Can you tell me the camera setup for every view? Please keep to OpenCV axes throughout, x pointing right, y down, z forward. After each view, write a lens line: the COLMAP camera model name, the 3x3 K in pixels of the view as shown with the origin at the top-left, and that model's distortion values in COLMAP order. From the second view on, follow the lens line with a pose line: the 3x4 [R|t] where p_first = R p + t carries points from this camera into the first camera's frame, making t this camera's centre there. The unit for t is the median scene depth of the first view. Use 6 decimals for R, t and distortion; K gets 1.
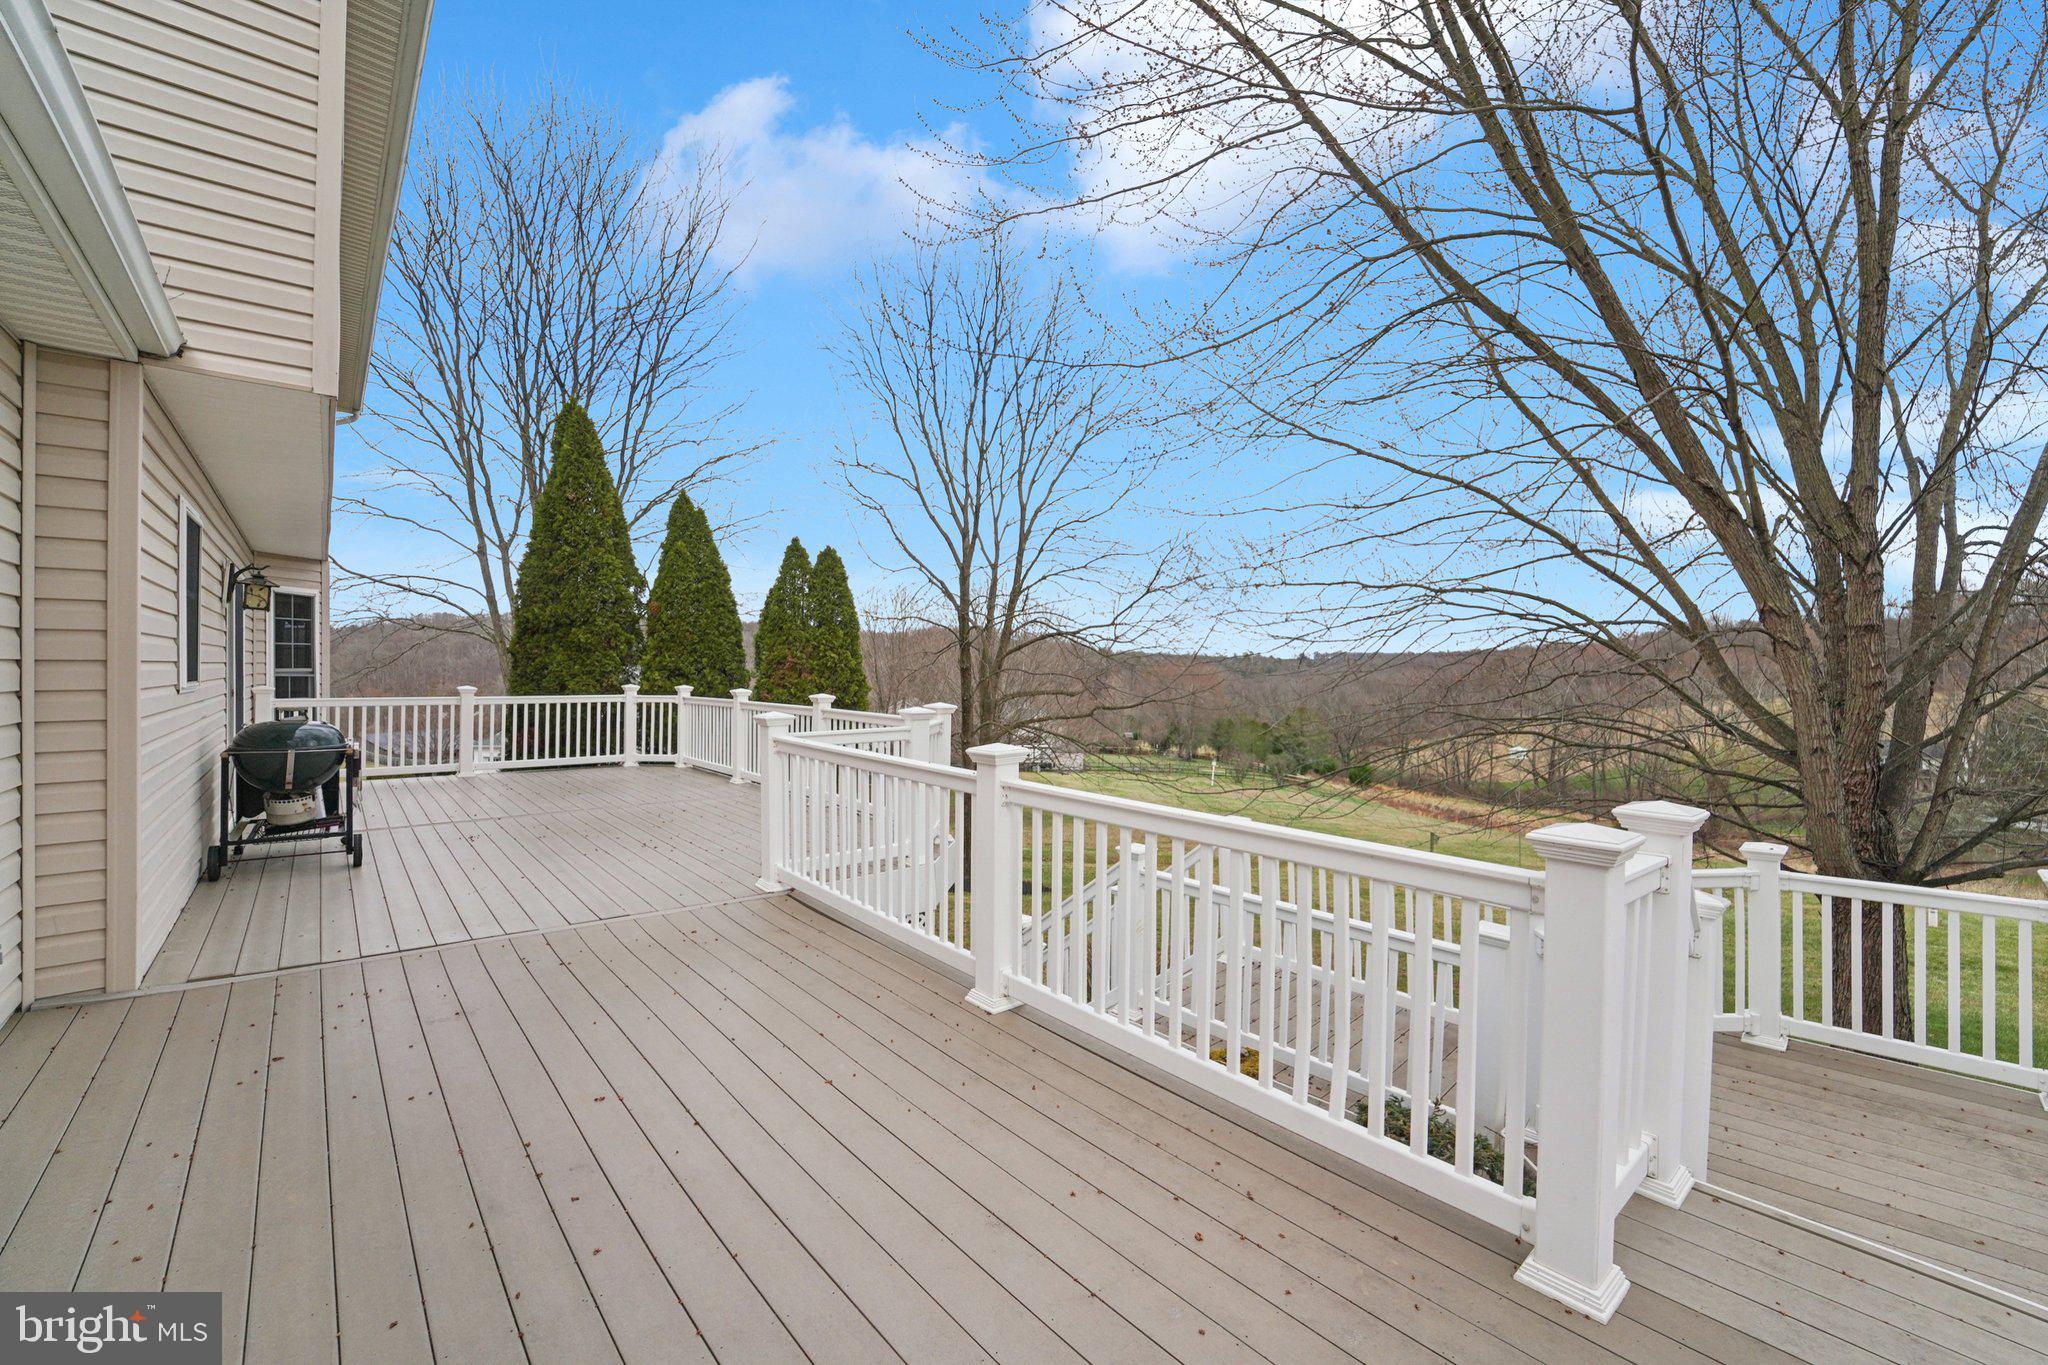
lens RADIAL K [[798.9, 0, 1032.8], [0, 798.9, 675.0], [0, 0, 1]] dist [0.001932, -0.000027]
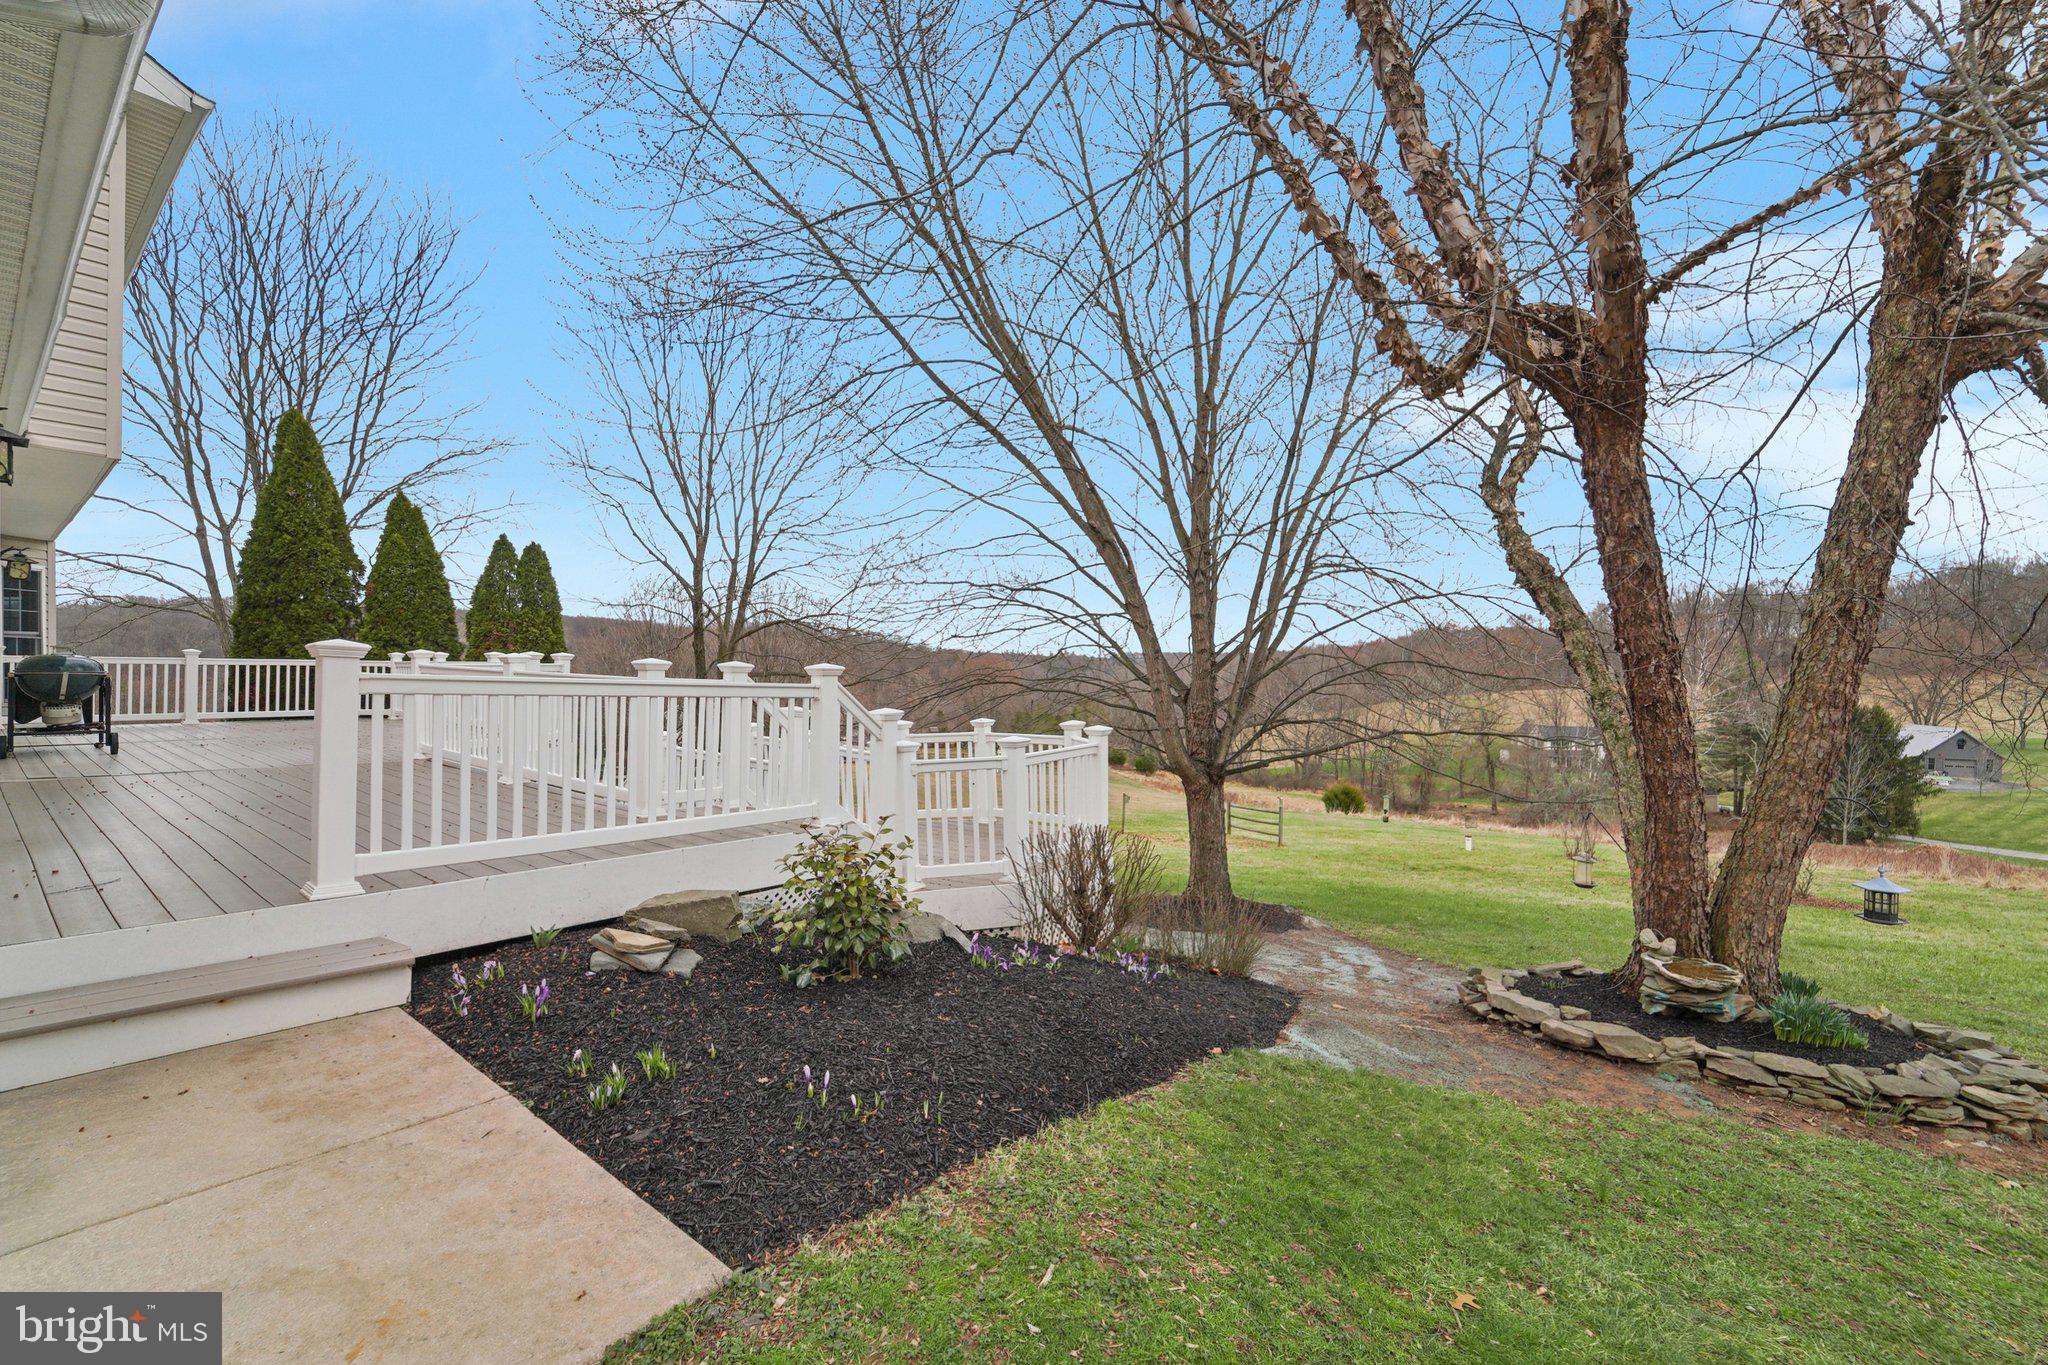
lens RADIAL K [[834.1, 0, 1024.0], [0, 834.1, 682.5], [0, 0, 1]] dist [-0.000612, 0.000275]
pose [[0.983528, 0.004453, 0.180701, 0.191793], [-0.005418, 0.999974, 0.004851, 0.032892], [-0.180674, -0.005751, 0.983526, -0.295887]]
